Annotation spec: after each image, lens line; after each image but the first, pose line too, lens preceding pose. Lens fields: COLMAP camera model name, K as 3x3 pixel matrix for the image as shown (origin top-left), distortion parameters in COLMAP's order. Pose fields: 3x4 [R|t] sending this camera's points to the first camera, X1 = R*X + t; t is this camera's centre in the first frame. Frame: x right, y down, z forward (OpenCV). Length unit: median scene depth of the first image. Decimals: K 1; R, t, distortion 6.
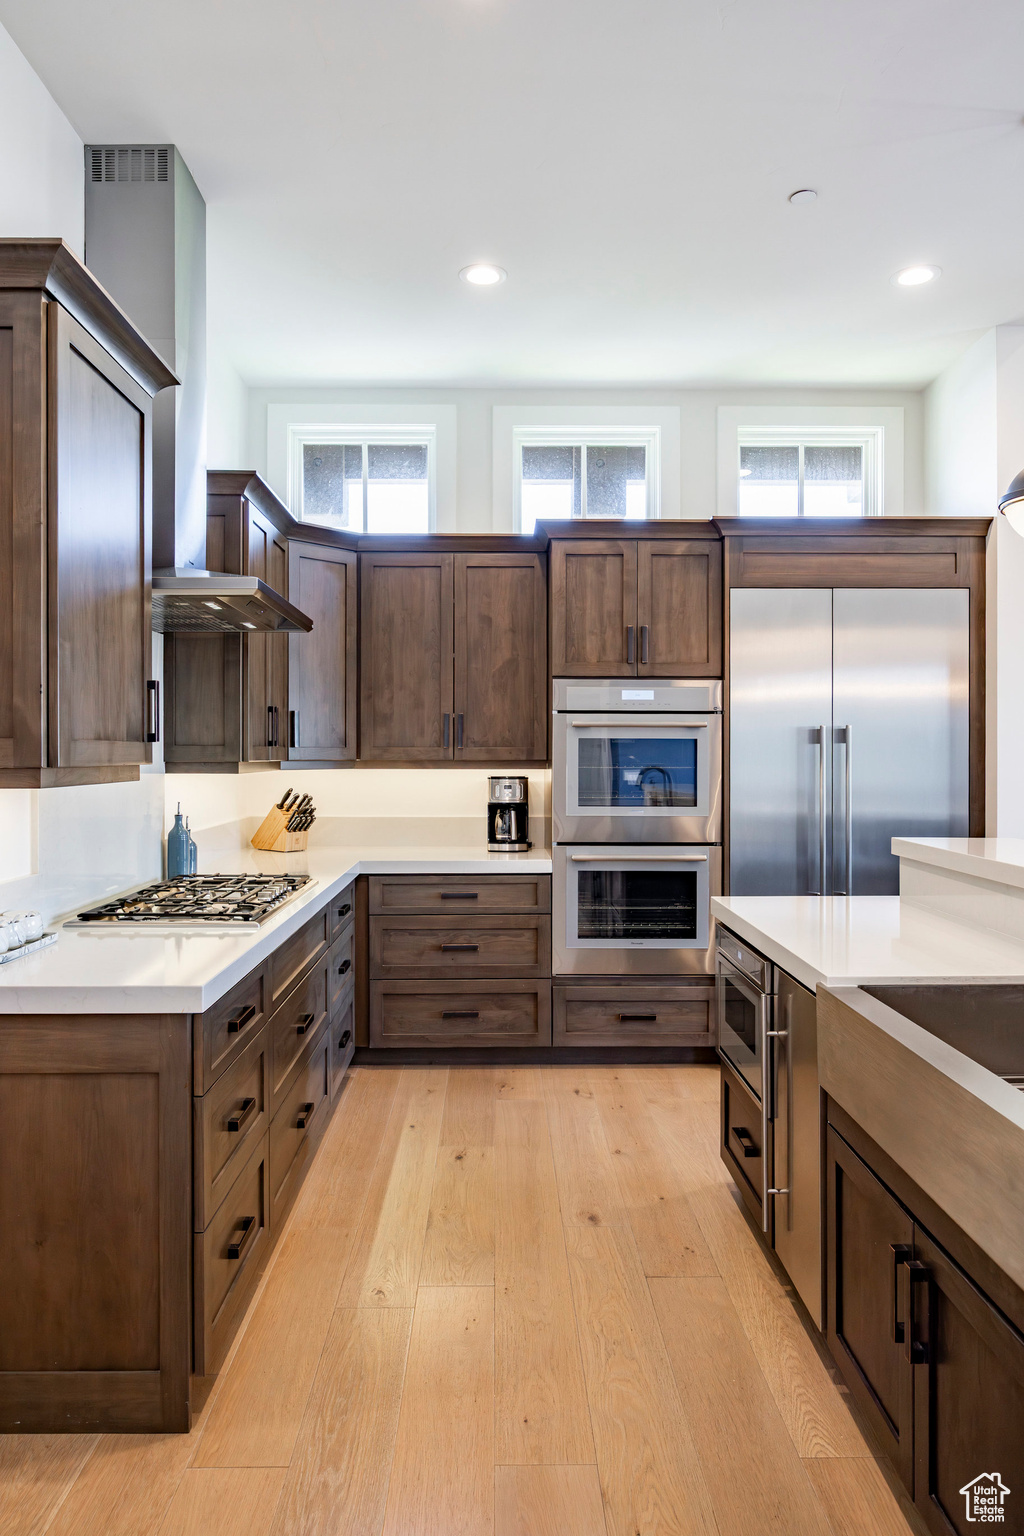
lens RADIAL K [[1007.1, 0, 507.3], [0, 1007.1, 754.8], [0, 0, 1]] dist [0.002568, 0.001286]
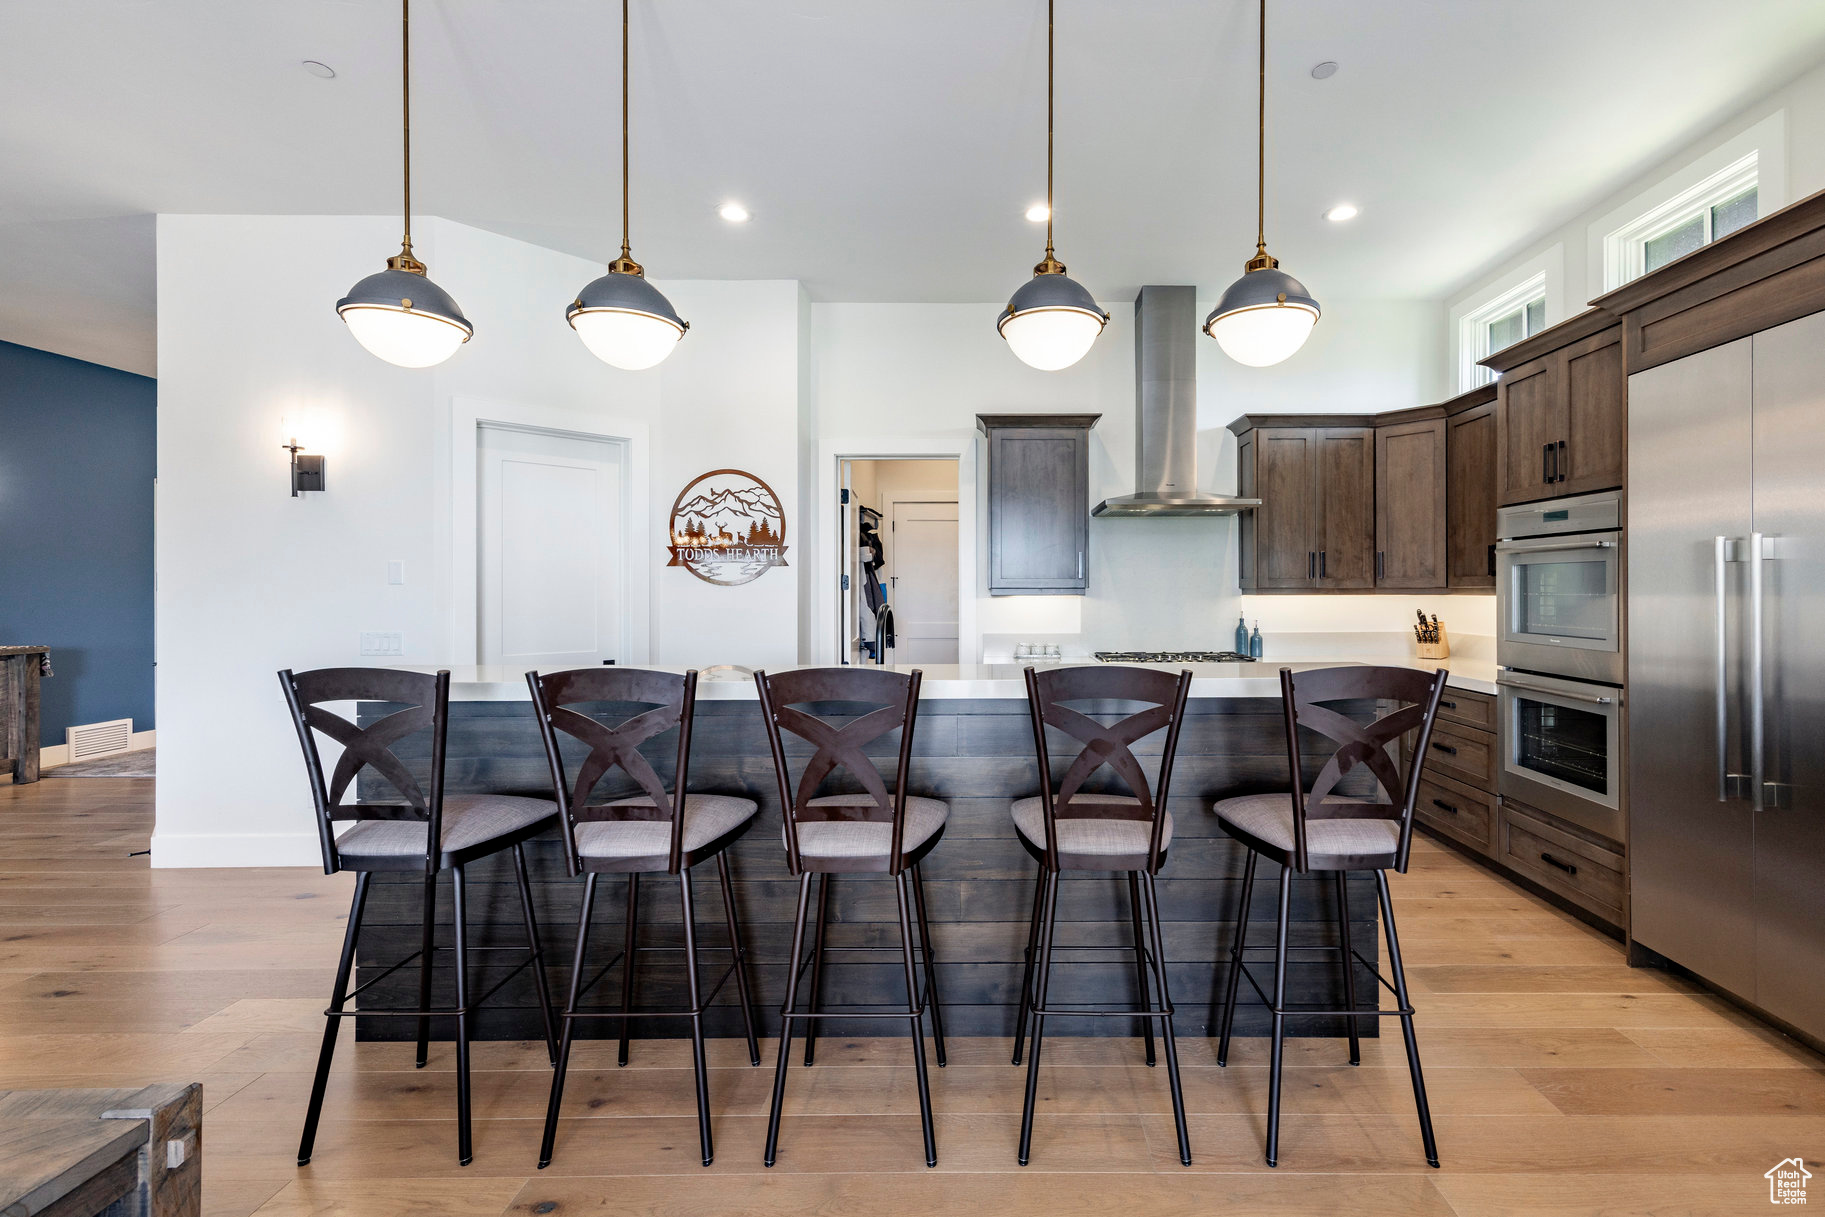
lens RADIAL K [[807.2, 0, 977.1], [0, 807.2, 587.0], [0, 0, 1]] dist [0.051225, 0.001074]
pose [[-0.018928, -0.003808, -0.999814, 0.905990], [0.000231, 0.999993, -0.003813, 0.008883], [0.999821, -0.000303, -0.018926, 0.477194]]
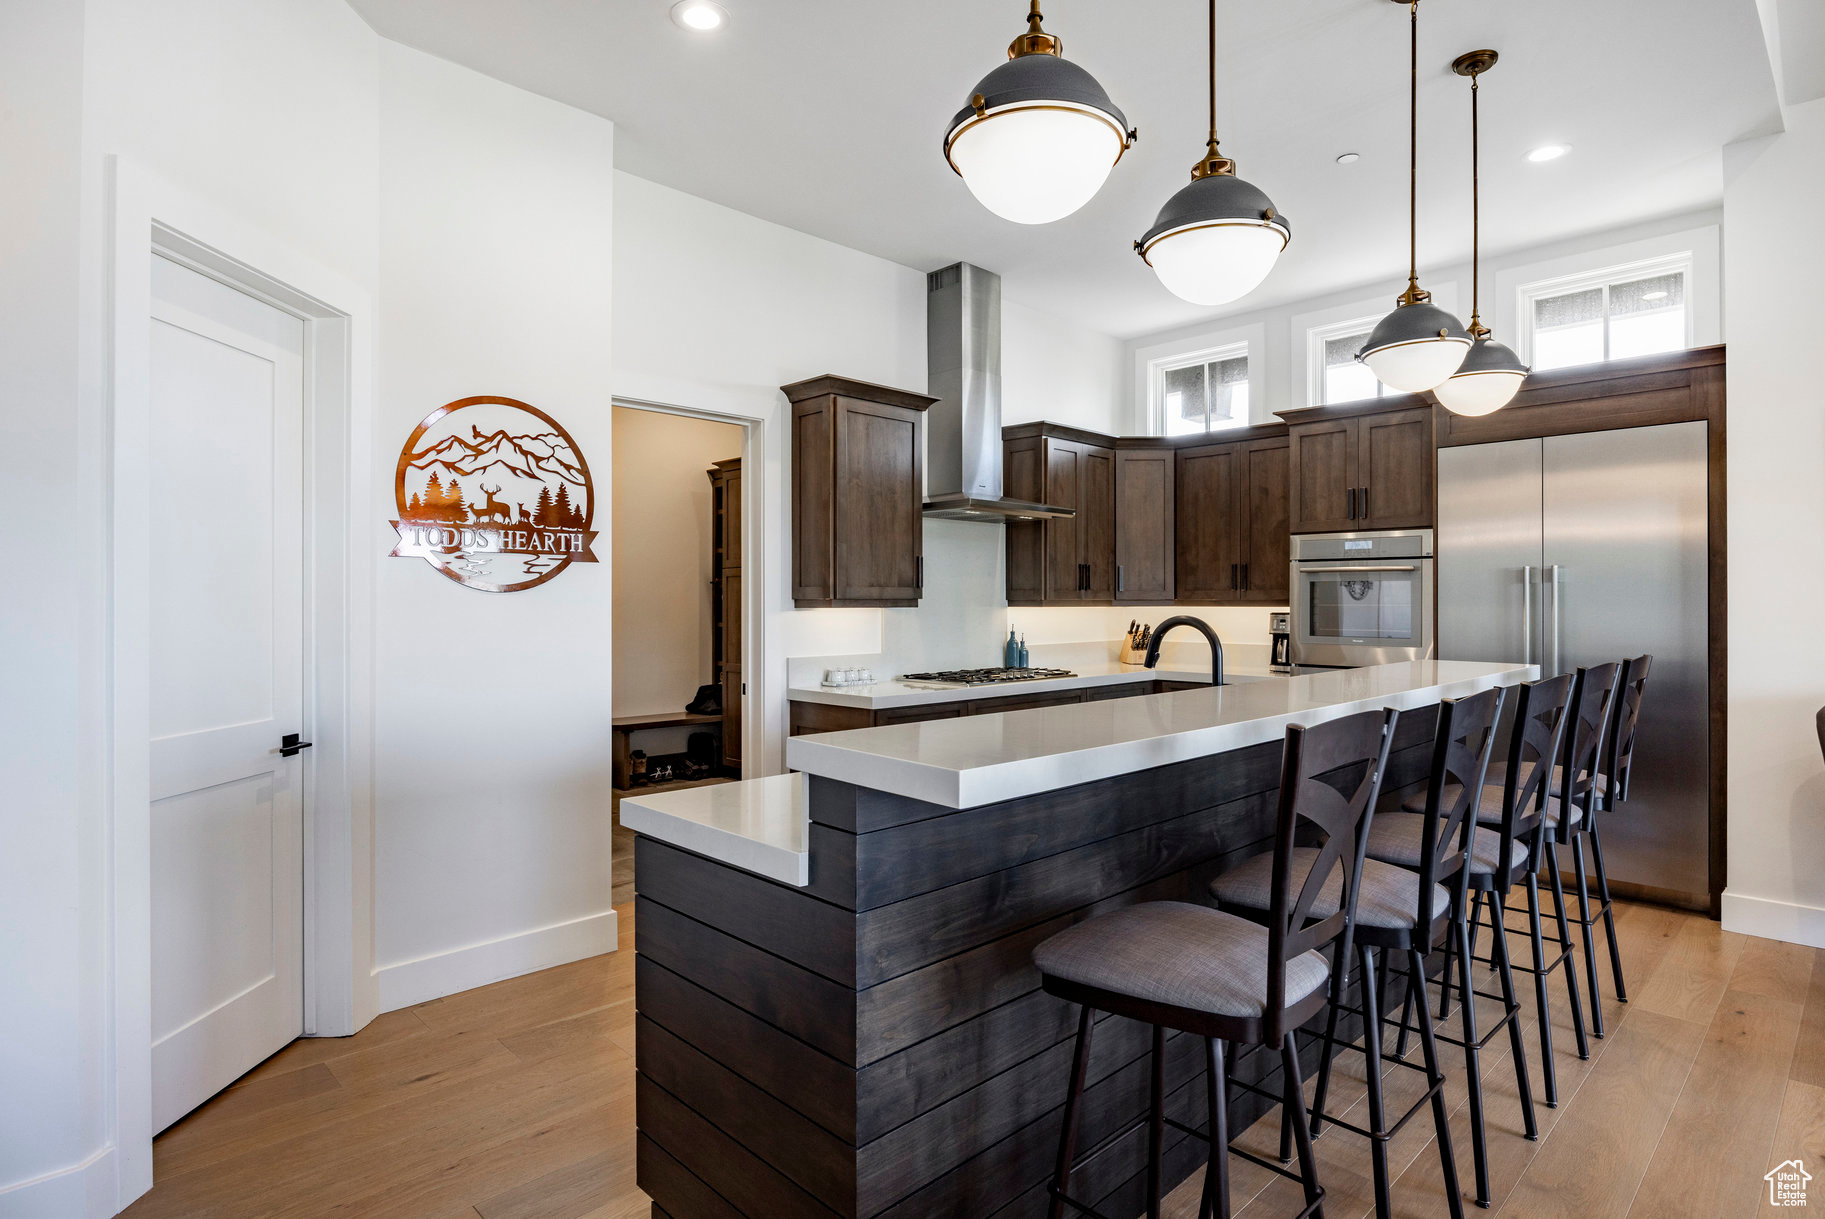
lens RADIAL K [[959.2, 0, 910.7], [0, 959.2, 599.4], [0, 0, 1]] dist [-0.000862, -0.002295]
pose [[0.689065, -0.002207, -0.724696, 0.591578], [-0.000689, 0.999993, -0.003701, 0.010248], [0.724699, 0.003050, 0.689059, -0.180360]]
